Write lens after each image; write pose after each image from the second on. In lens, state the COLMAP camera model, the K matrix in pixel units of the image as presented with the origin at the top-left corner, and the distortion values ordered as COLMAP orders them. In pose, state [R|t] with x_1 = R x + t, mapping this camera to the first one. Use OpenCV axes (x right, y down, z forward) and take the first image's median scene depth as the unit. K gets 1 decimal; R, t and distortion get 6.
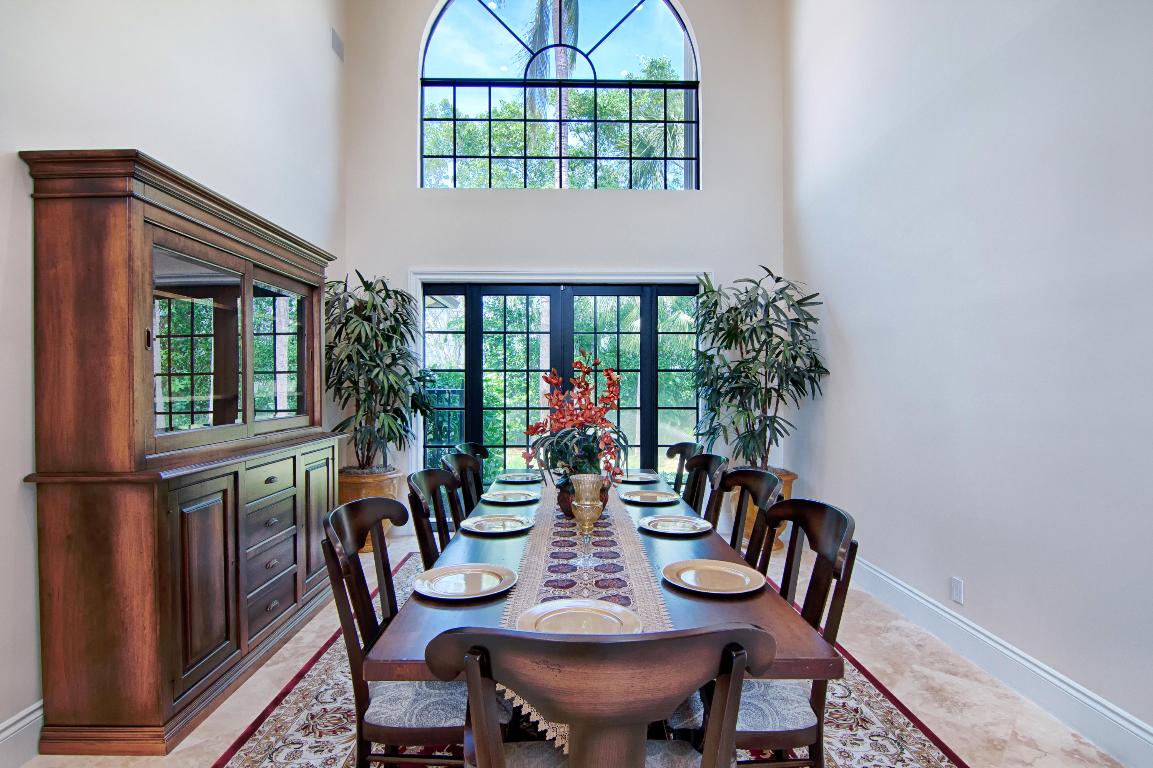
lens RADIAL K [[586.5, 0, 576.5], [0, 586.5, 384.0], [0, 0, 1]] dist [-0.005243, -0.006909]
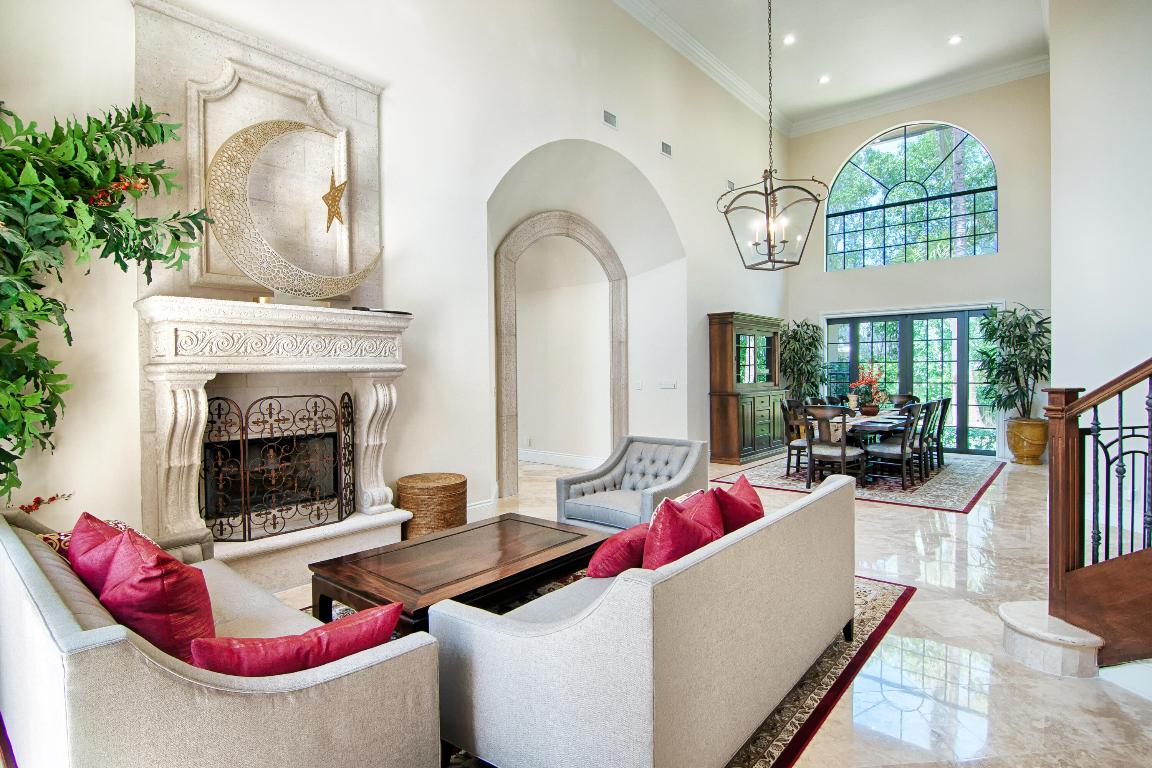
lens RADIAL K [[586.0, 0, 587.0], [0, 586.0, 382.5], [0, 0, 1]] dist [-0.005243, -0.006909]
pose [[0.749461, 0.009016, -0.661987, 0.512574], [0.005687, 0.999783, 0.020055, -0.001810], [0.662024, -0.018795, 0.749247, -1.190733]]
